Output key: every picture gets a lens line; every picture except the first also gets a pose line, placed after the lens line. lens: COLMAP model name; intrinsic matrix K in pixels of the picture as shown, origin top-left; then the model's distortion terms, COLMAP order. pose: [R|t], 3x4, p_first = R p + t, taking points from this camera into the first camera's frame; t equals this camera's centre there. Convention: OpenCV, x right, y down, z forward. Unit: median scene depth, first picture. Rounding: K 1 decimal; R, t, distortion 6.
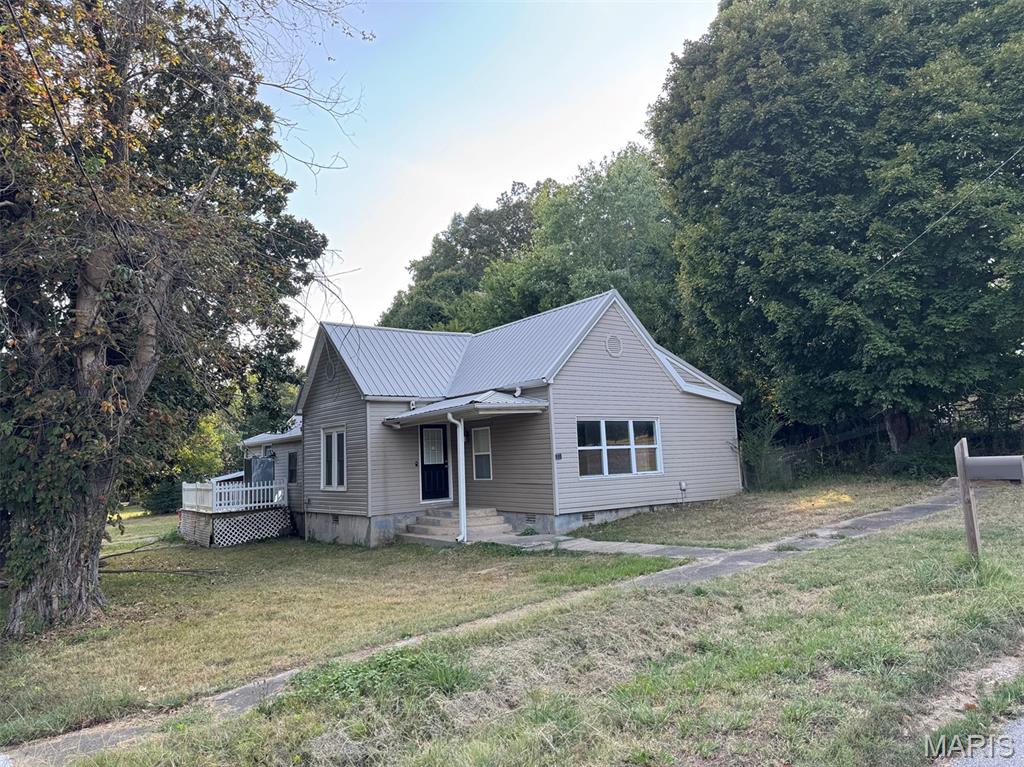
lens RADIAL K [[712.5, 0, 514.0], [0, 712.5, 357.8], [0, 0, 1]] dist [0.007178, -0.007140]
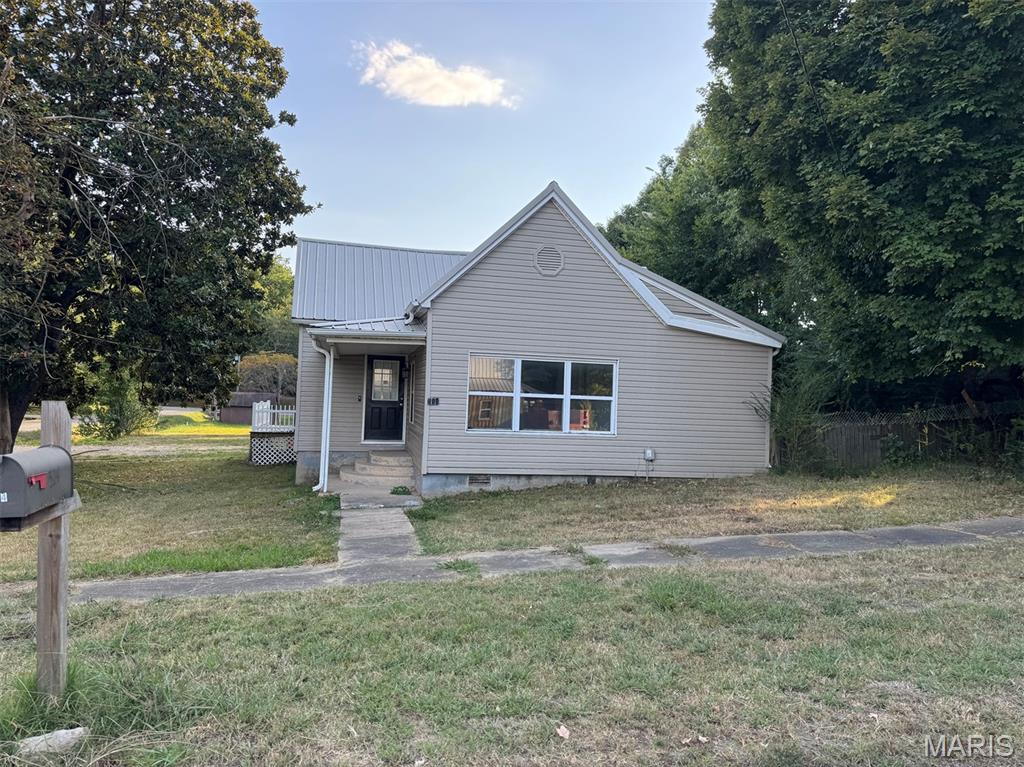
lens RADIAL K [[712.5, 0, 508.1], [0, 712.5, 395.1], [0, 0, 1]] dist [0.007178, -0.007140]
pose [[0.904146, 0.070648, -0.421342, 0.423272], [-0.009981, 0.989456, 0.144487, 0.015208], [0.427107, -0.126431, 0.895318, 0.300614]]
